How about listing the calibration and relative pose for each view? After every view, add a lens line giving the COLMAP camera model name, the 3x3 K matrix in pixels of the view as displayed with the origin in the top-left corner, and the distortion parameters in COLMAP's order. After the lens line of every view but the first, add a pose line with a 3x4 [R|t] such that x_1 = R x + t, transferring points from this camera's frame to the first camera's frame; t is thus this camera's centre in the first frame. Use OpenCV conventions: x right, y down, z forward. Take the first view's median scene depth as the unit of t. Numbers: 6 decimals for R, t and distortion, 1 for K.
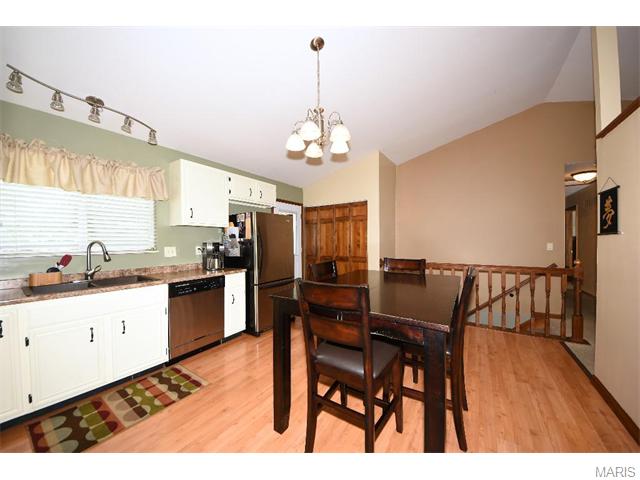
lens RADIAL K [[235.5, 0, 318.7], [0, 235.5, 242.6], [0, 0, 1]] dist [-0.000722, -0.000160]
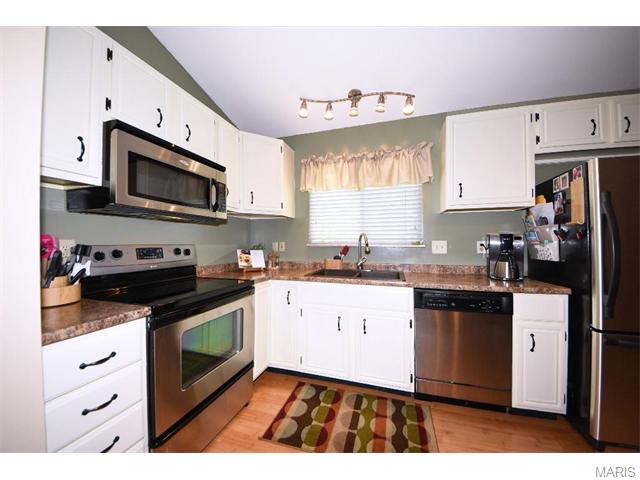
lens RADIAL K [[233.5, 0, 325.2], [0, 233.5, 240.1], [0, 0, 1]] dist [-0.001266, -0.000402]
pose [[0.314986, -0.002501, -0.949093, -0.025703], [-0.010962, 0.999920, -0.006273, 0.026880], [0.949033, 0.012379, 0.314934, 0.442991]]
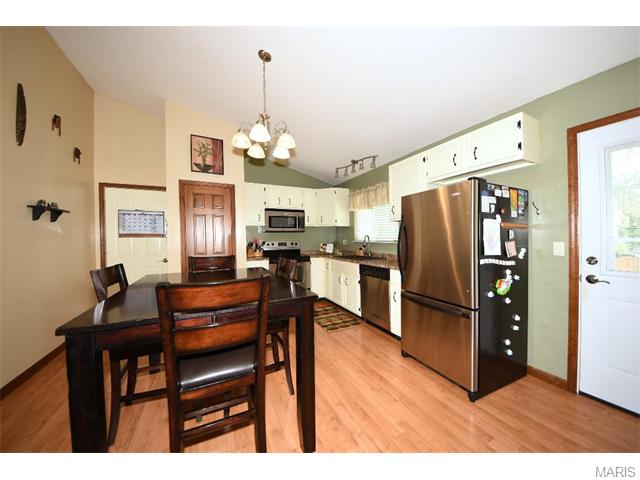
lens RADIAL K [[233.5, 0, 325.2], [0, 233.5, 240.1], [0, 0, 1]] dist [-0.001266, -0.000402]
pose [[-0.486355, 0.020724, -0.873516, 0.647589], [0.004503, 0.999765, 0.021212, -0.005912], [0.873750, 0.006383, -0.486334, 1.342801]]
